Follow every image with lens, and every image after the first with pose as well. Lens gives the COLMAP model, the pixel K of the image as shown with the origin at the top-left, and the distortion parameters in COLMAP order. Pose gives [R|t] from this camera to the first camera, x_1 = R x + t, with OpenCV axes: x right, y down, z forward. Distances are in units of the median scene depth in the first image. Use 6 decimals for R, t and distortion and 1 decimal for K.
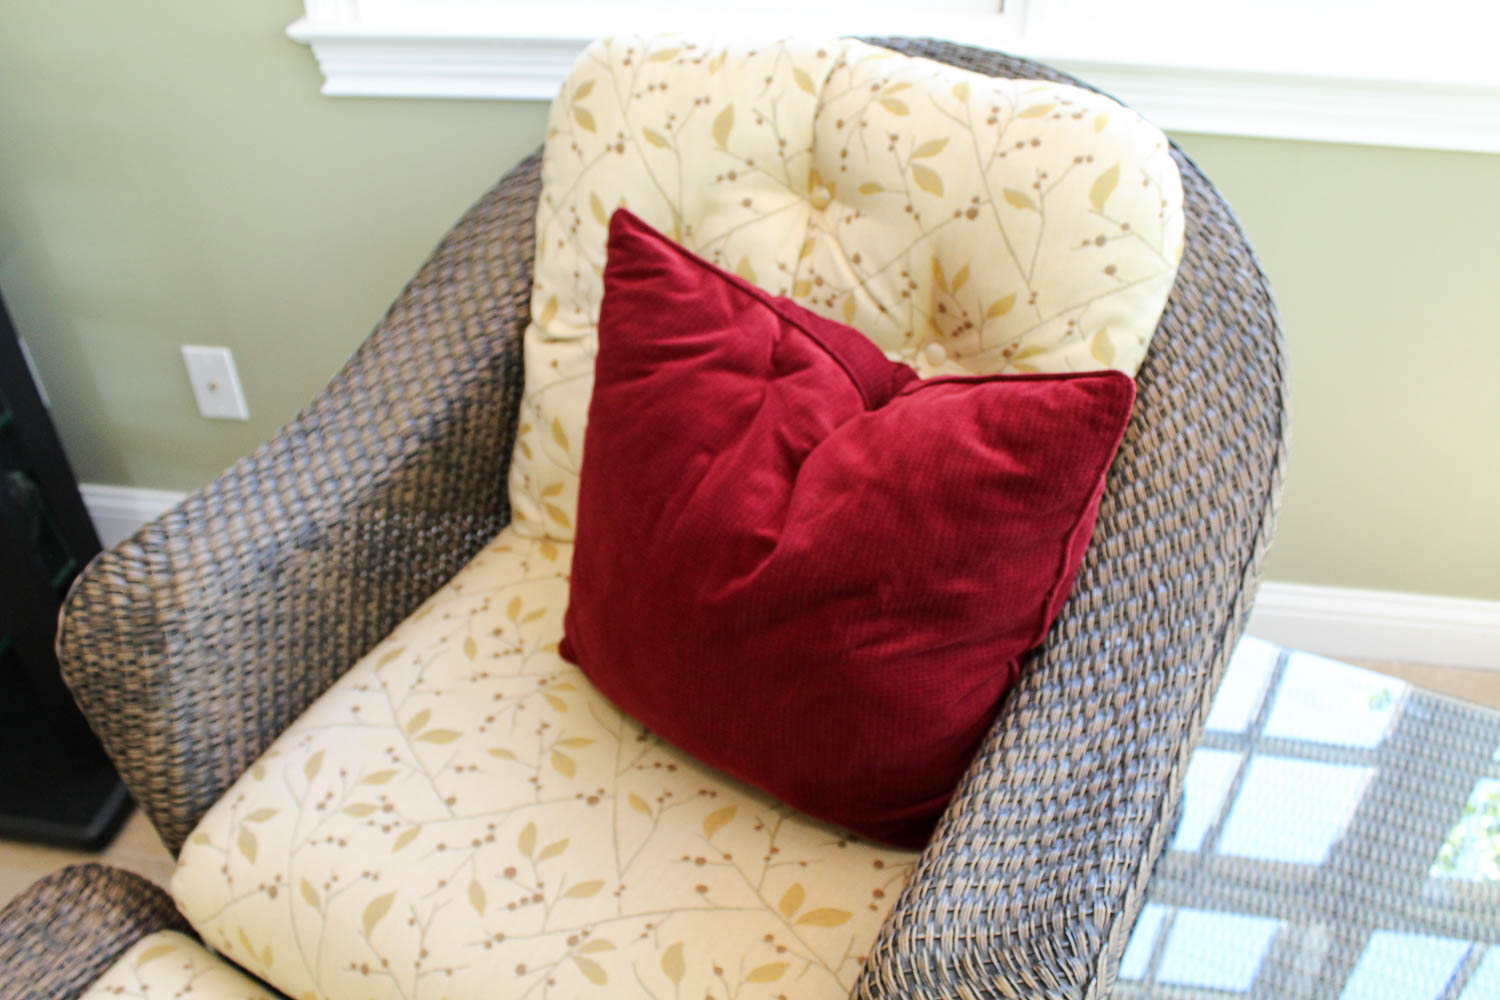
lens RADIAL K [[1360.1, 0, 750.0], [0, 1360.1, 500.0], [0, 0, 1]] dist [-0.089994, 0.001296]
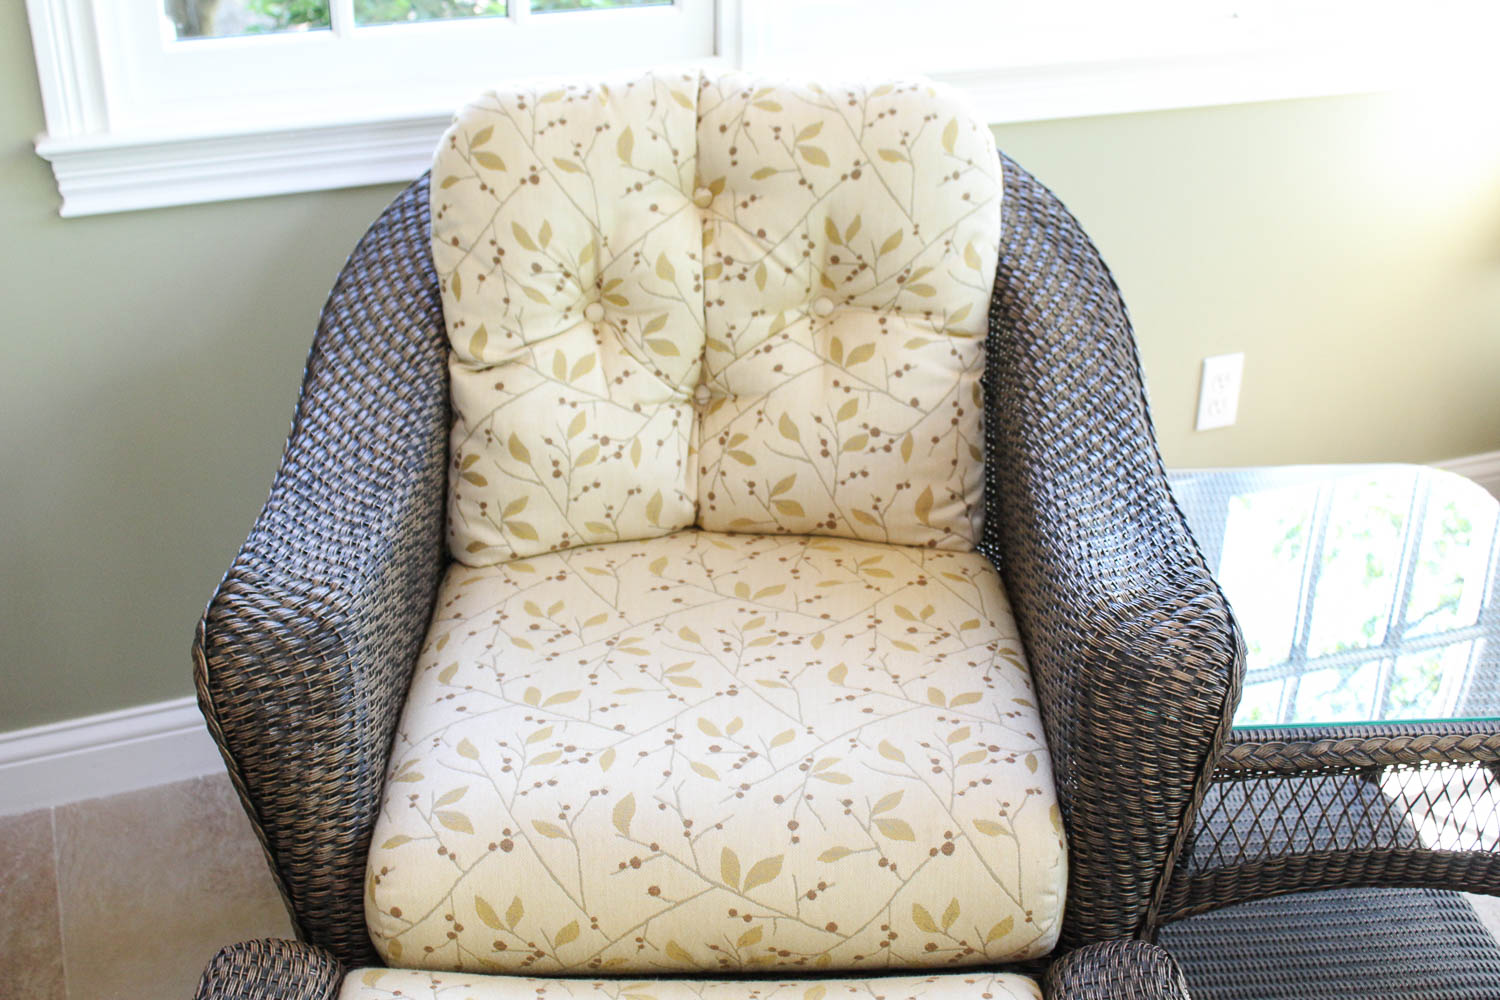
lens RADIAL K [[1878.9, 0, 750.0], [0, 1878.9, 500.0], [0, 0, 1]] dist [0.012342, 0.012162]
pose [[0.857561, -0.200570, 0.473668, -0.796412], [0.293690, 0.946916, -0.130754, 0.272053], [-0.422298, 0.251241, 0.870943, -0.409340]]
